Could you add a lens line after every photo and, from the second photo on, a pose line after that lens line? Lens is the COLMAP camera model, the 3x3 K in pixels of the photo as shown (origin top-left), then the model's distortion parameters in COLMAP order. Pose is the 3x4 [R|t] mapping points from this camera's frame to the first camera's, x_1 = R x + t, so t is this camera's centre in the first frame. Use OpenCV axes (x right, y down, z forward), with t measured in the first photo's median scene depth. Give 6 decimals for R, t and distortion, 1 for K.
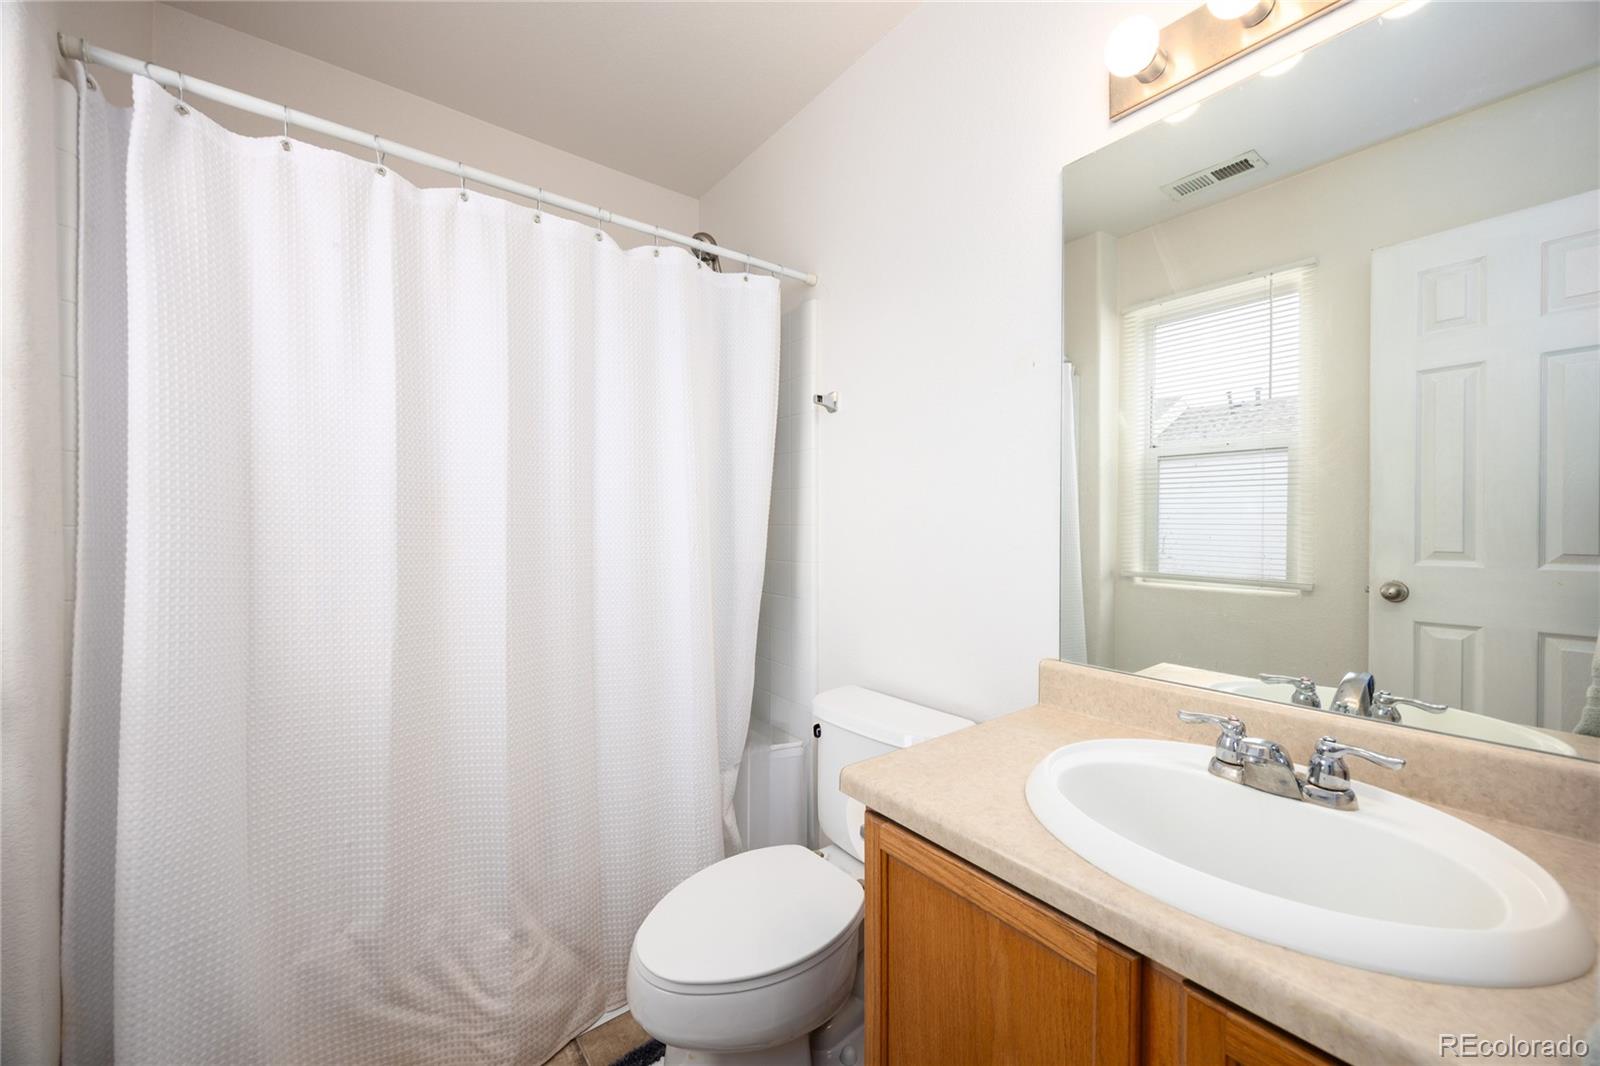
lens RADIAL K [[608.1, 0, 801.4], [0, 608.1, 538.0], [0, 0, 1]] dist [-0.001616, 0.000232]
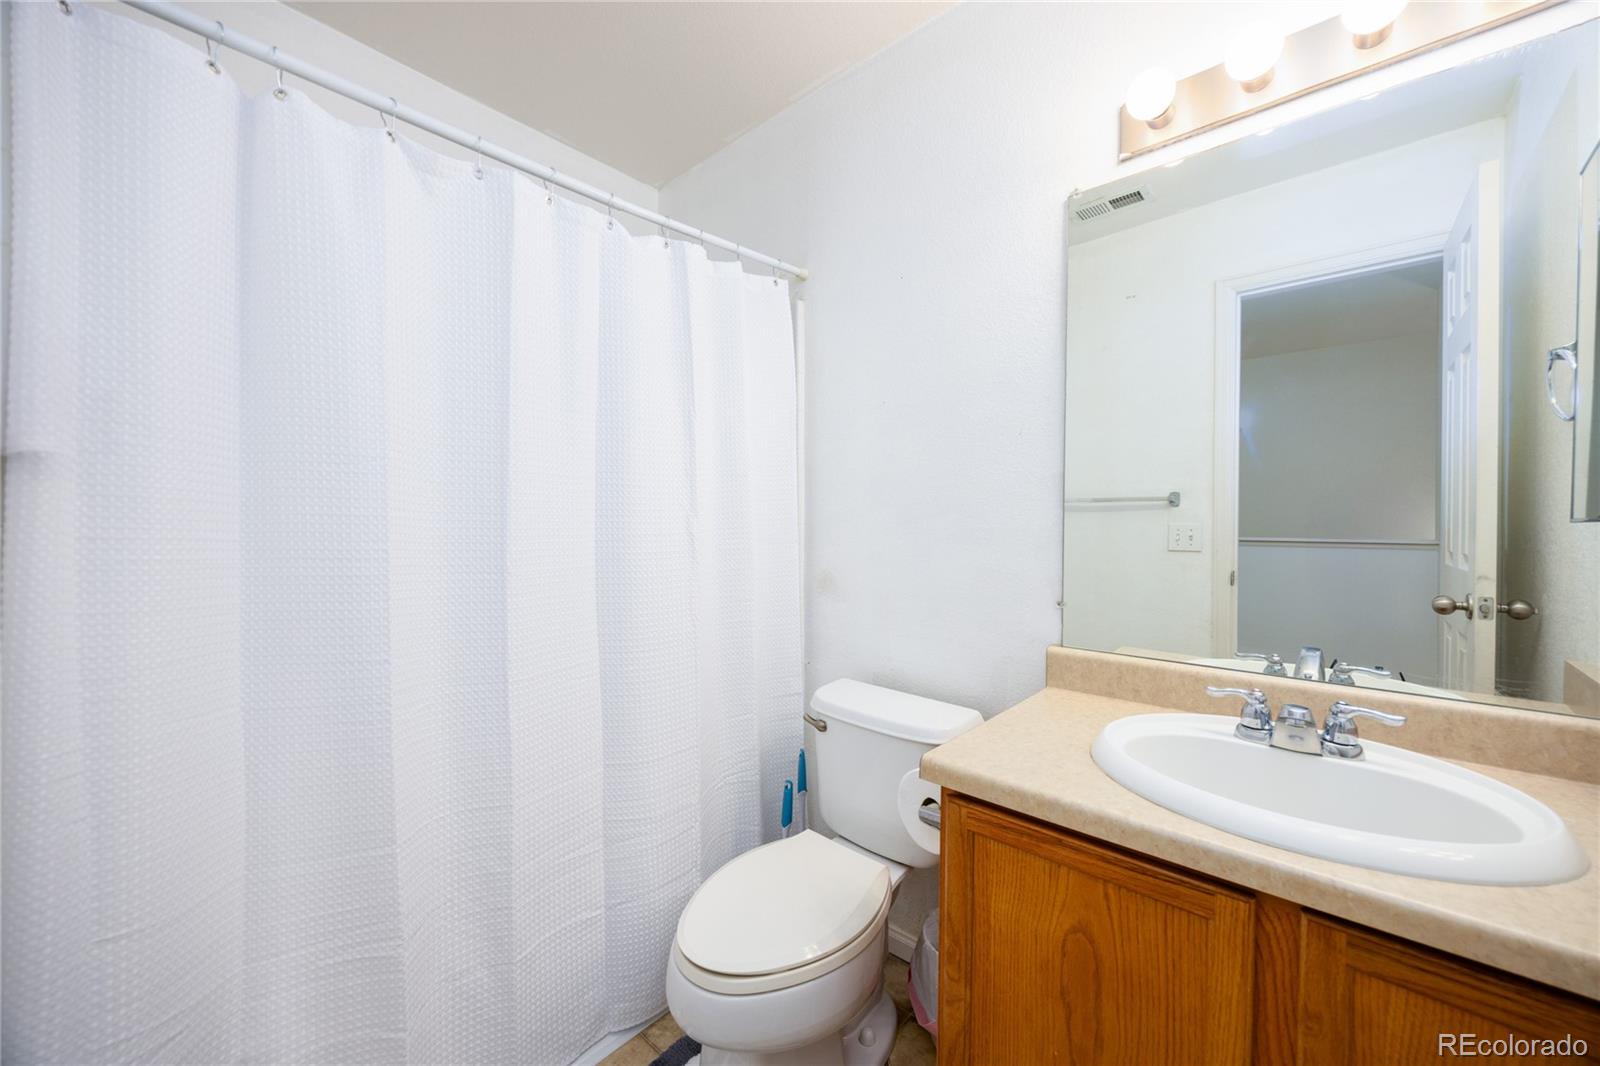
lens RADIAL K [[608.1, 0, 798.7], [0, 608.1, 525.4], [0, 0, 1]] dist [-0.001616, 0.000232]
pose [[0.987802, 0.010692, 0.155345, -0.329169], [-0.009989, 0.999936, -0.005303, -0.000036], [-0.155392, 0.003686, 0.987846, -0.010128]]
